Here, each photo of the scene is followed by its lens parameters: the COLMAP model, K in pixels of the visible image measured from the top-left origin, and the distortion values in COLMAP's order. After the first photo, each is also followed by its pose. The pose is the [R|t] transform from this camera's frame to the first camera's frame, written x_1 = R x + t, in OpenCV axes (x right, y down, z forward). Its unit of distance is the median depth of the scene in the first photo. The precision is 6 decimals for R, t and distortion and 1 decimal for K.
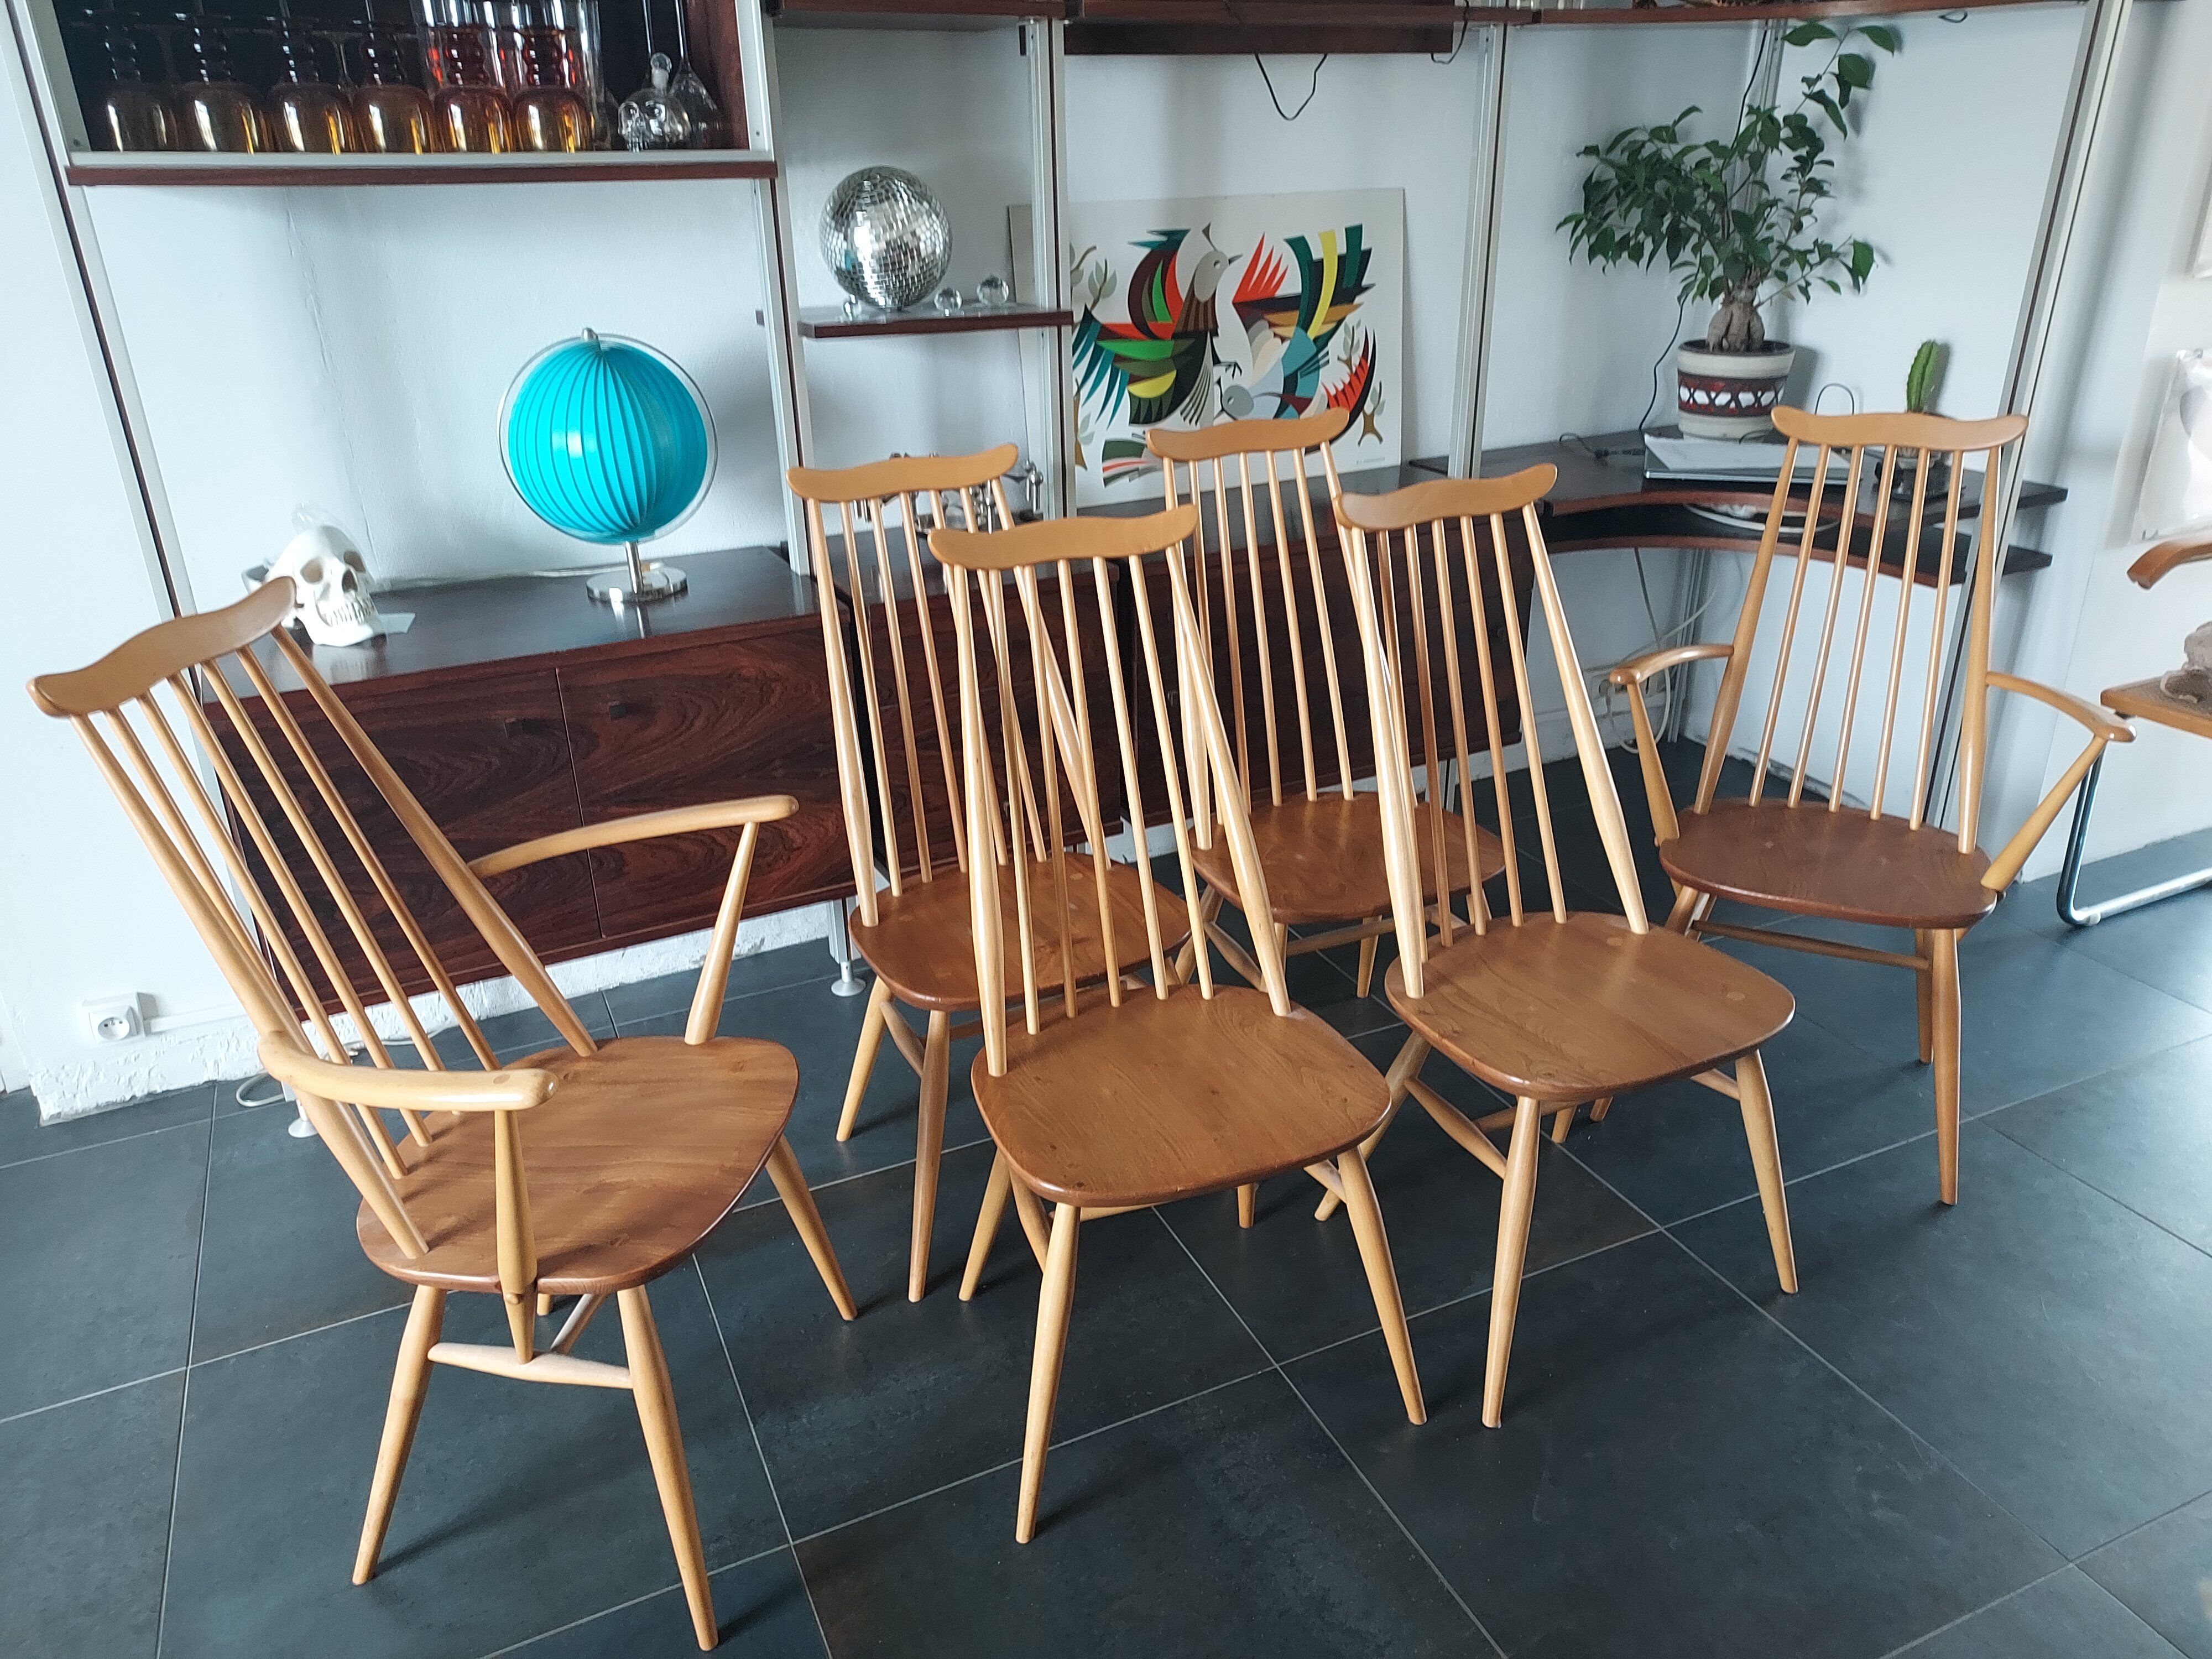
lens RADIAL K [[1596.4, 0, 1091.3], [0, 1596.4, 860.3], [0, 0, 1]] dist [0.069229, -0.060816]
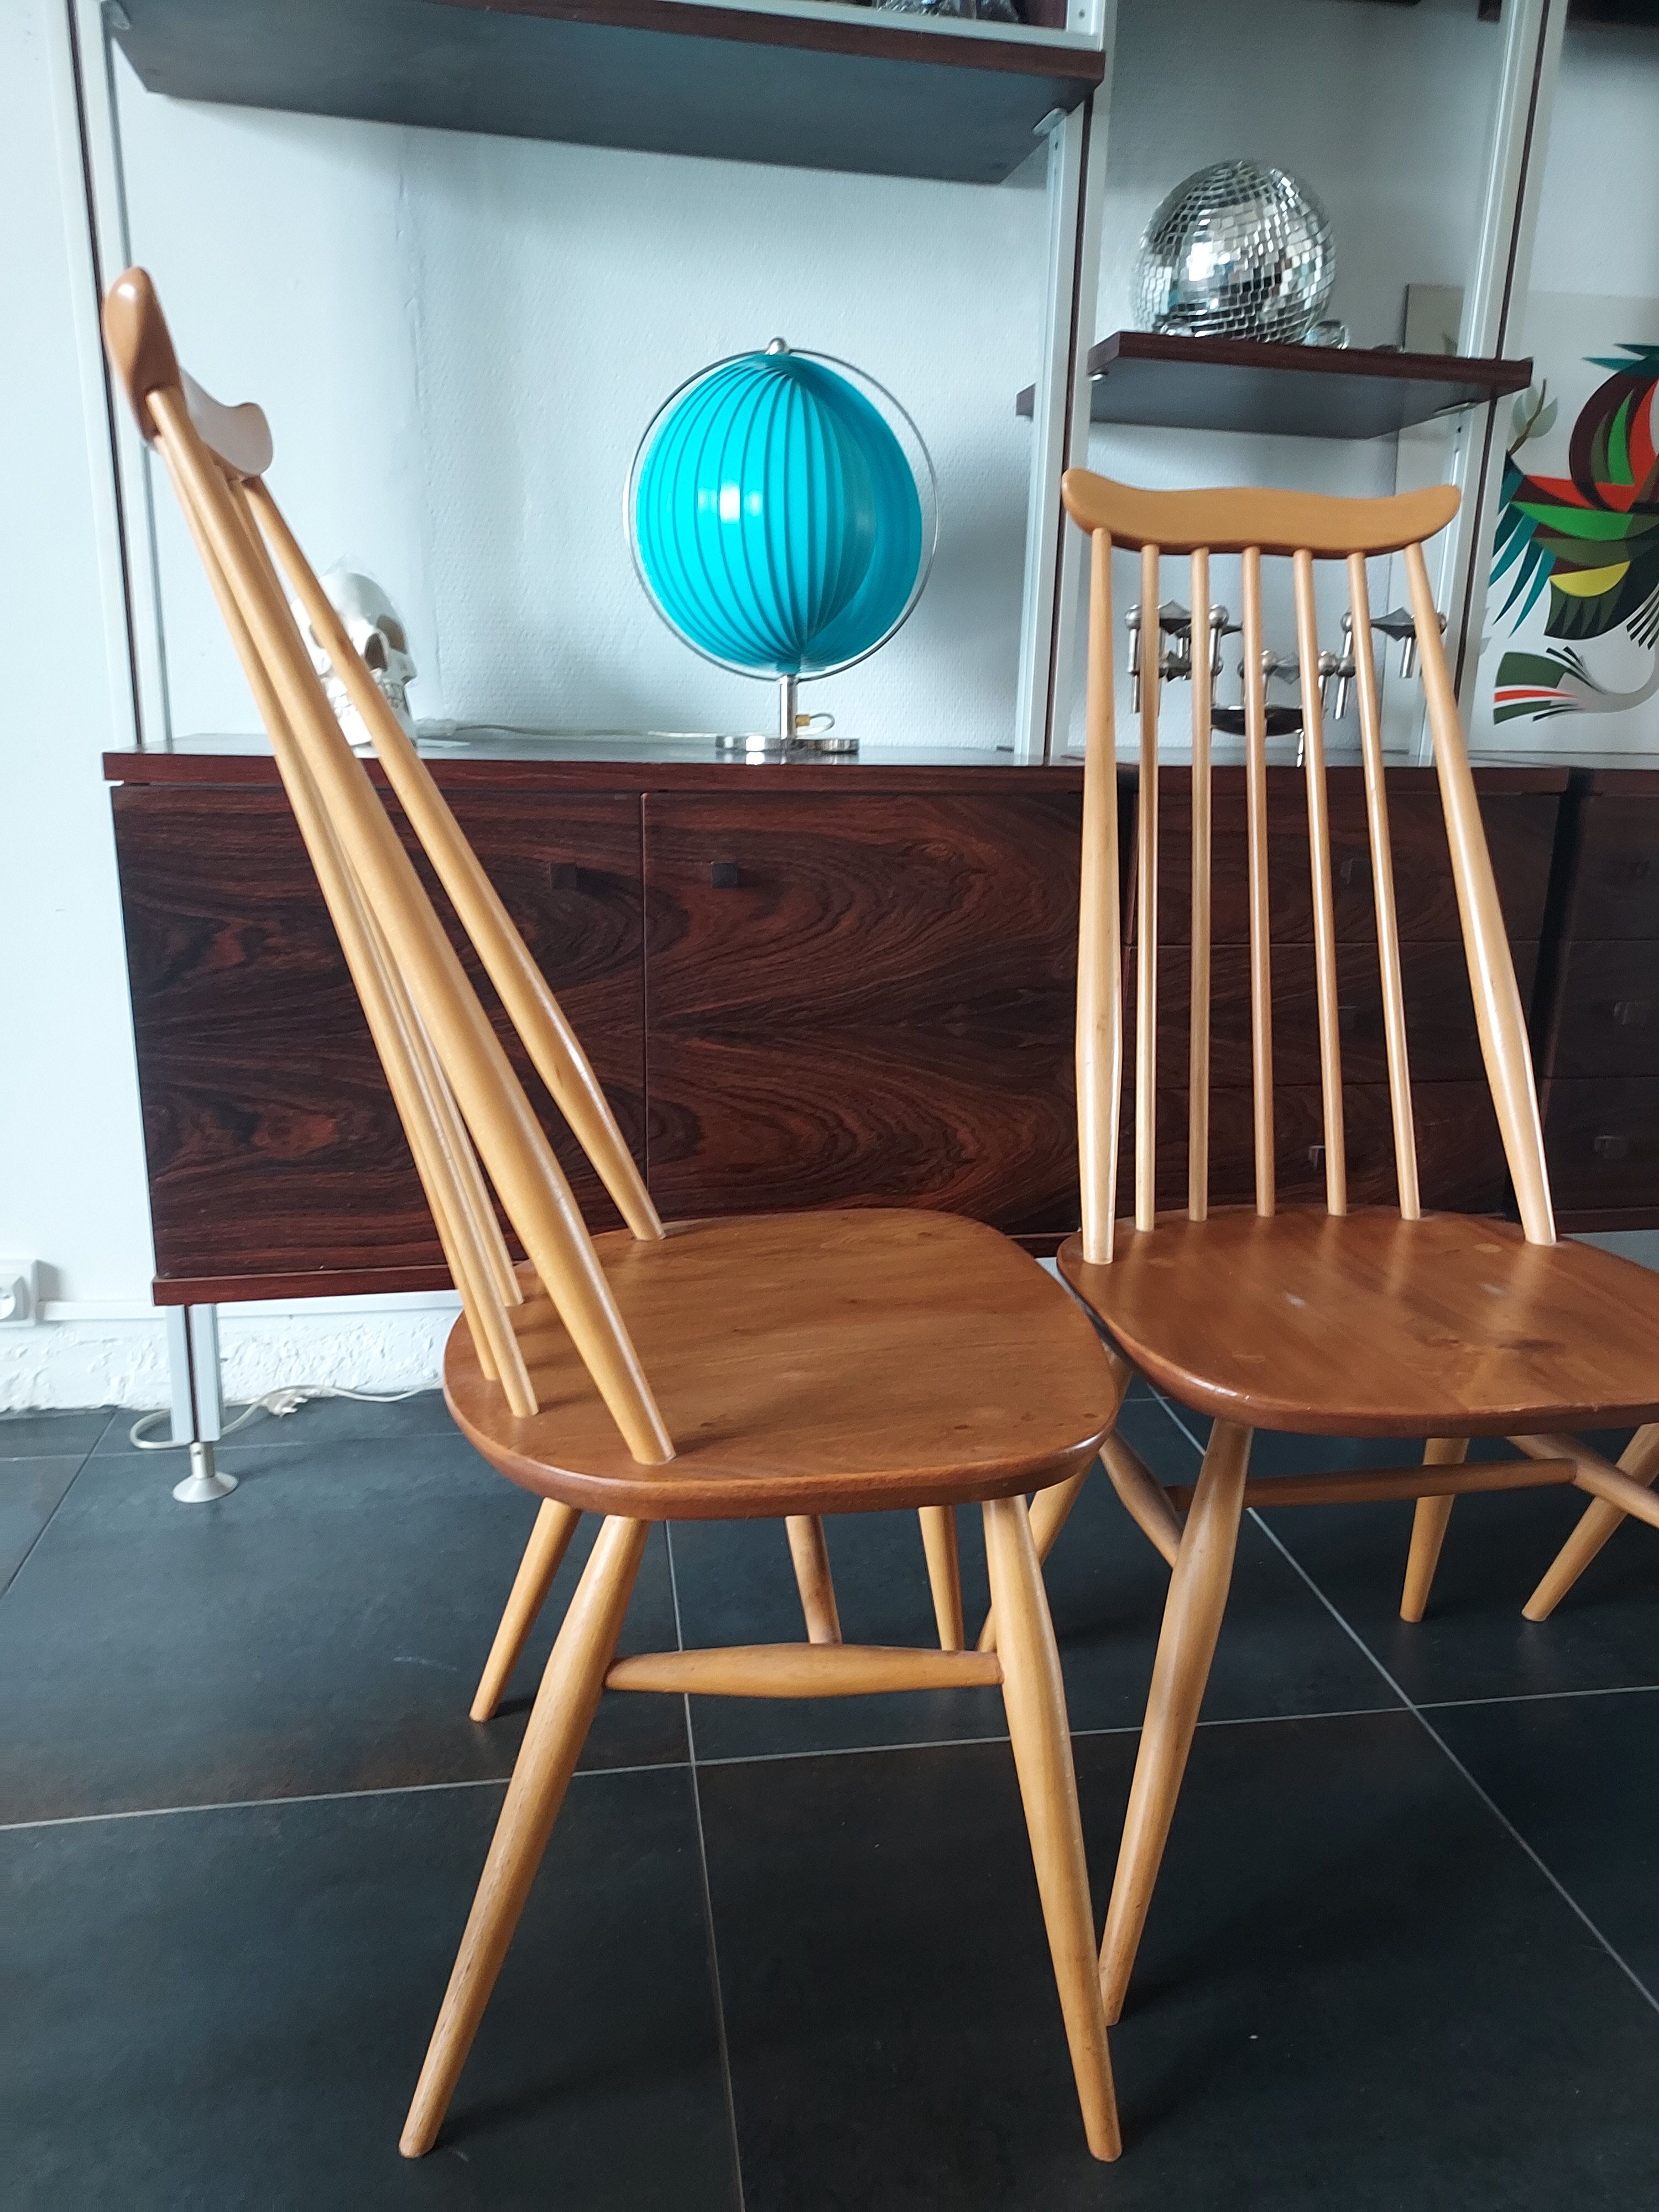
lens RADIAL K [[1596.4, 0, 824.5], [0, 1596.4, 1141.5], [0, 0, 1]] dist [0.069229, -0.060816]
pose [[0.962301, 0.112542, -0.247611, -0.072514], [-0.150789, 0.978413, -0.141317, 0.068606], [0.226362, 0.173327, 0.958498, 0.336559]]
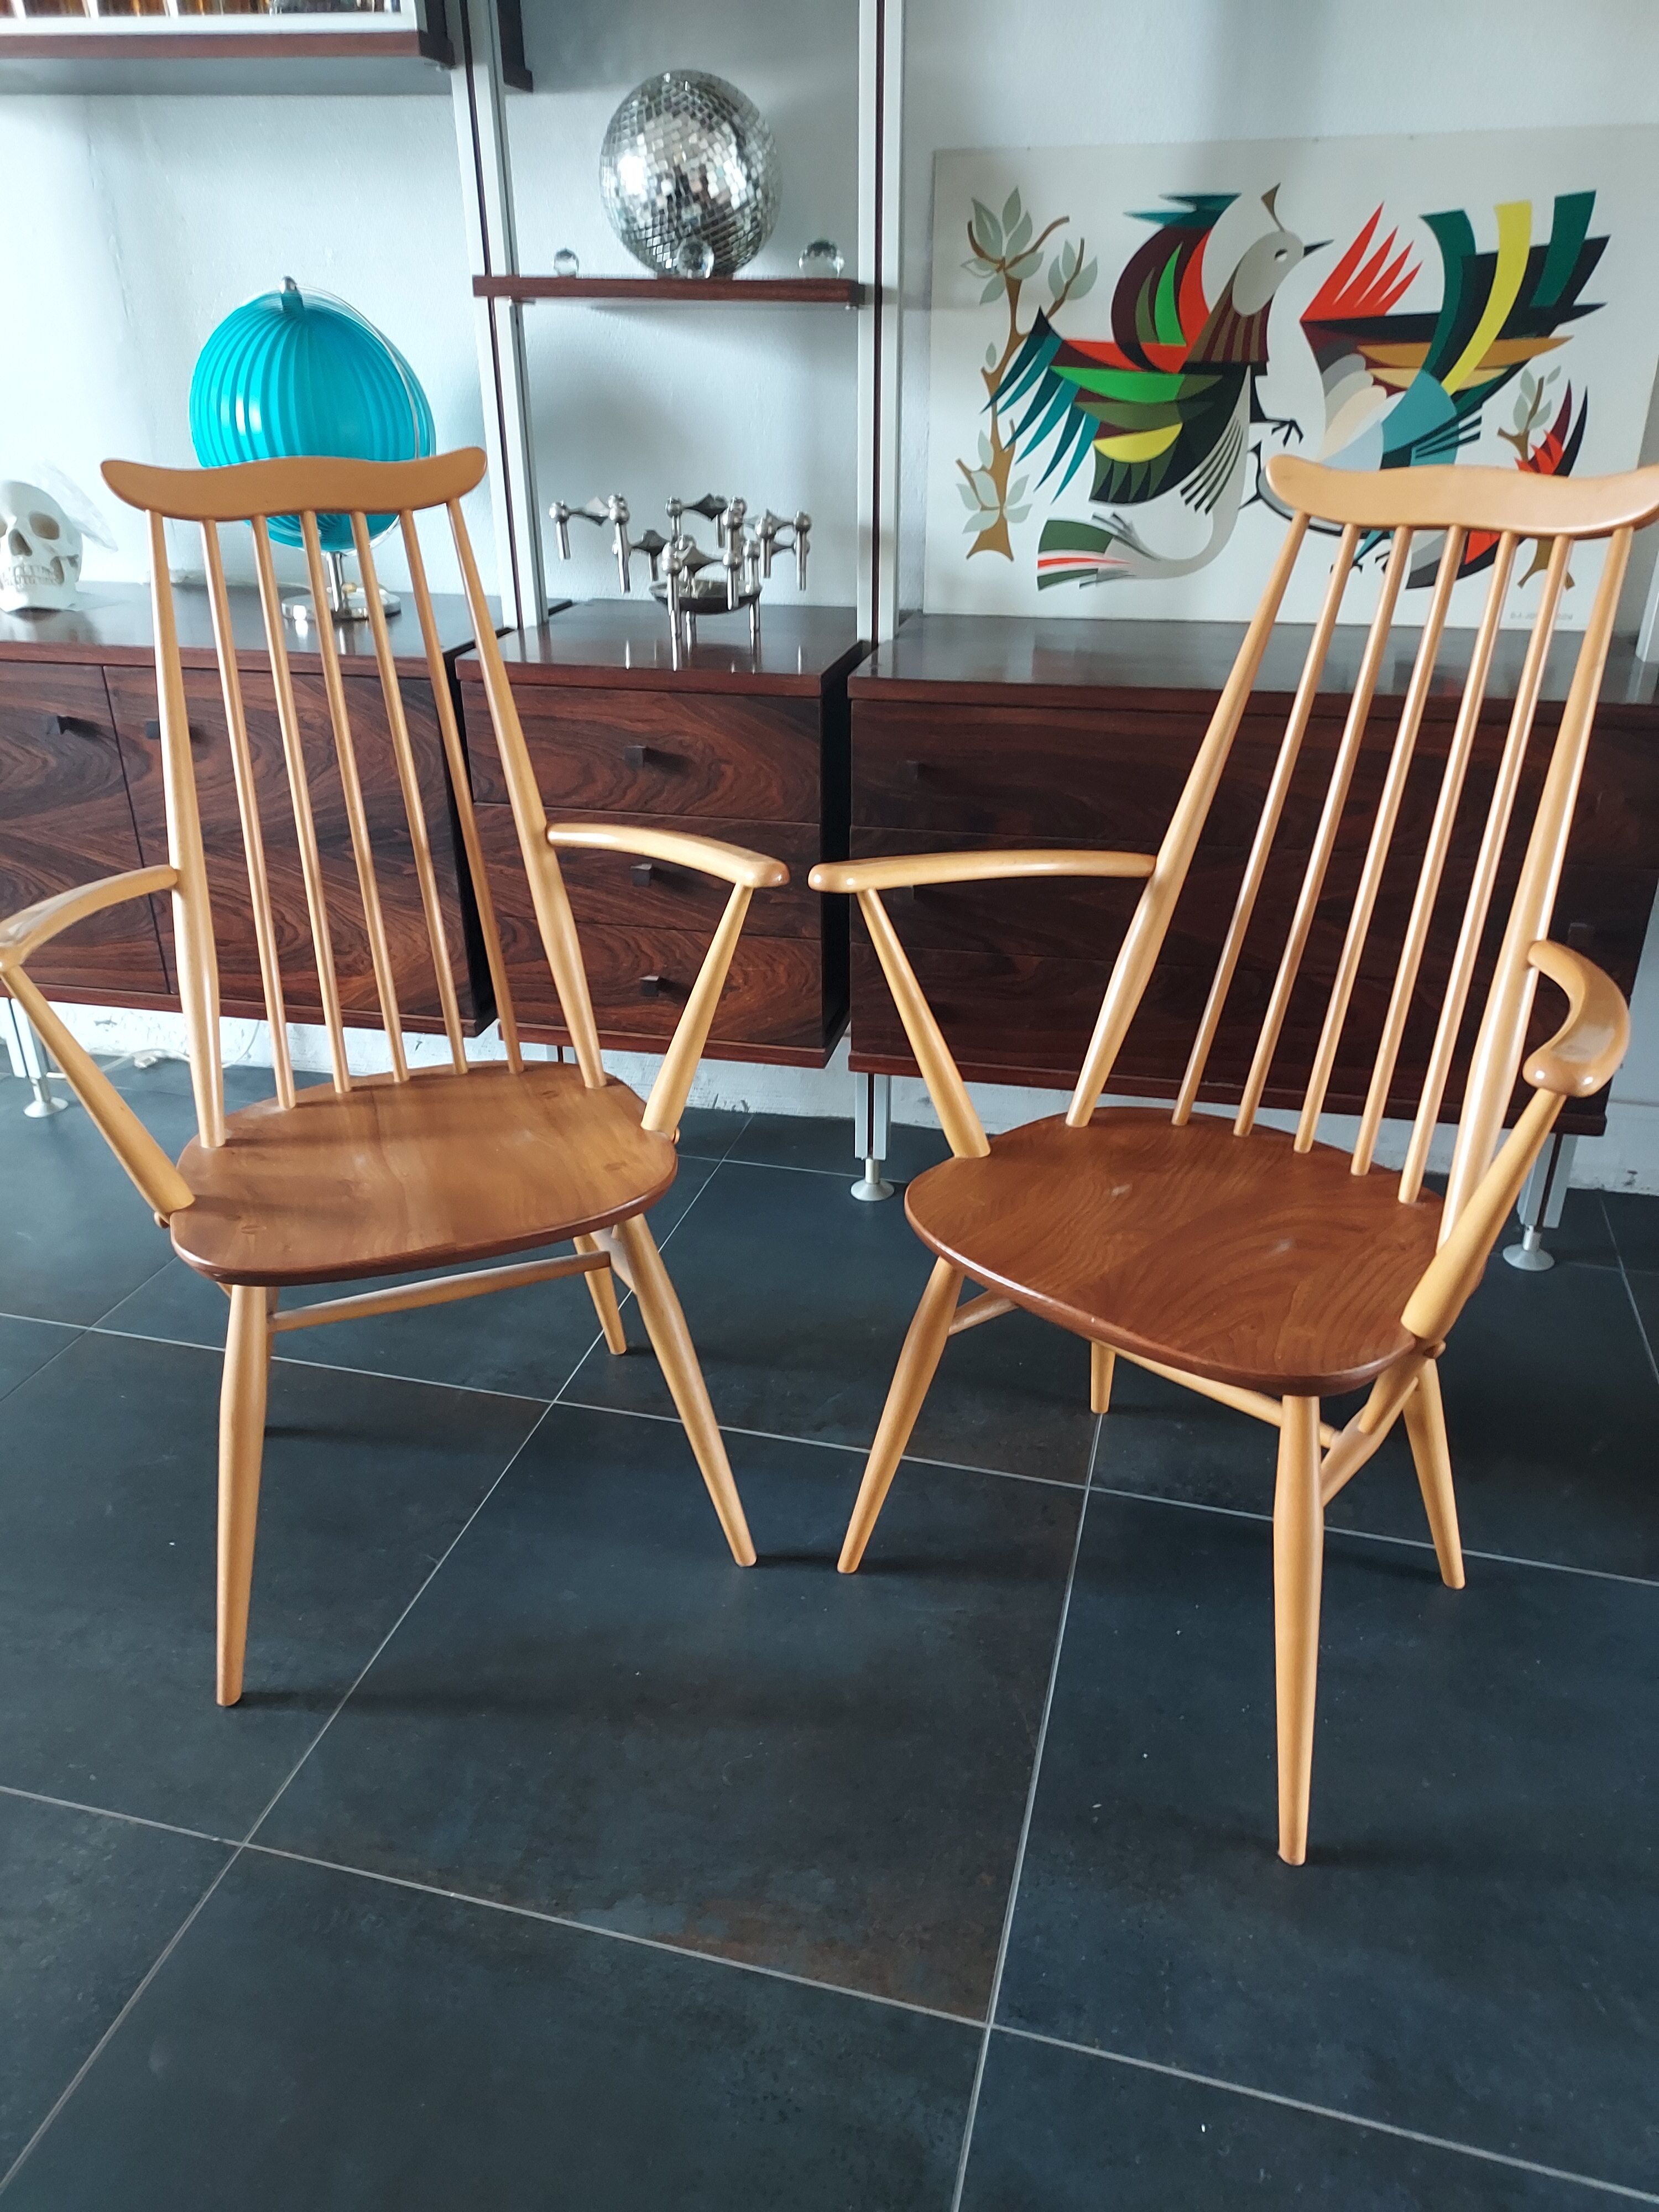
lens RADIAL K [[1581.8, 0, 829.5], [0, 1581.8, 1106.0], [0, 0, 1]] dist [0.018879, 0.001099]
pose [[0.766546, 0.298697, -0.568495, 0.392869], [-0.280013, 0.952123, 0.122698, -0.081970], [0.577927, 0.065132, 0.813485, 0.416008]]
